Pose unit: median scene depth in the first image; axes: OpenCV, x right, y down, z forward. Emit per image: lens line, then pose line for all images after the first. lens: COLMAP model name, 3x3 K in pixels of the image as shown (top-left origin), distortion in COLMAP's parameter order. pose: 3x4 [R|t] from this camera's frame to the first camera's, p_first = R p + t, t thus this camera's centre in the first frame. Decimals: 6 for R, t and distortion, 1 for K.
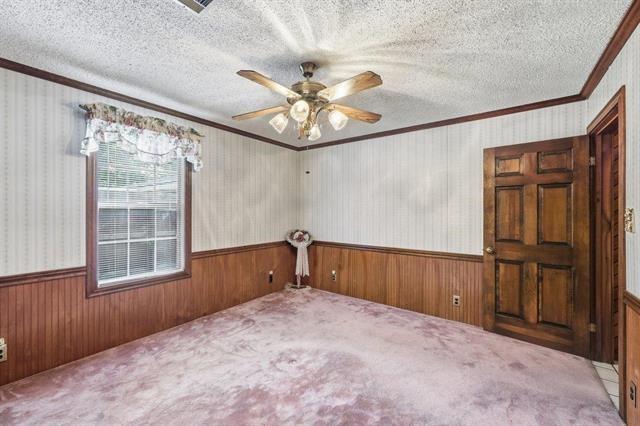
lens RADIAL K [[257.1, 0, 320.7], [0, 257.1, 210.2], [0, 0, 1]] dist [-0.003482, 0.001303]
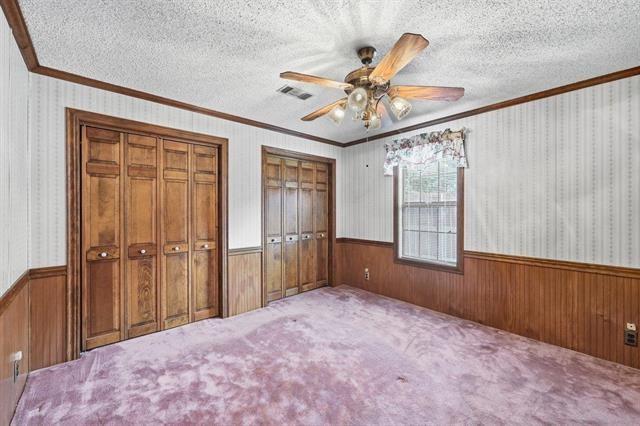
lens RADIAL K [[257.1, 0, 320.8], [0, 257.1, 211.5], [0, 0, 1]] dist [-0.003482, 0.001303]
pose [[-0.199740, 0.001163, -0.979848, 0.584068], [0.002301, 0.999997, 0.000717, 0.012956], [0.979846, -0.002112, -0.199742, 0.661683]]
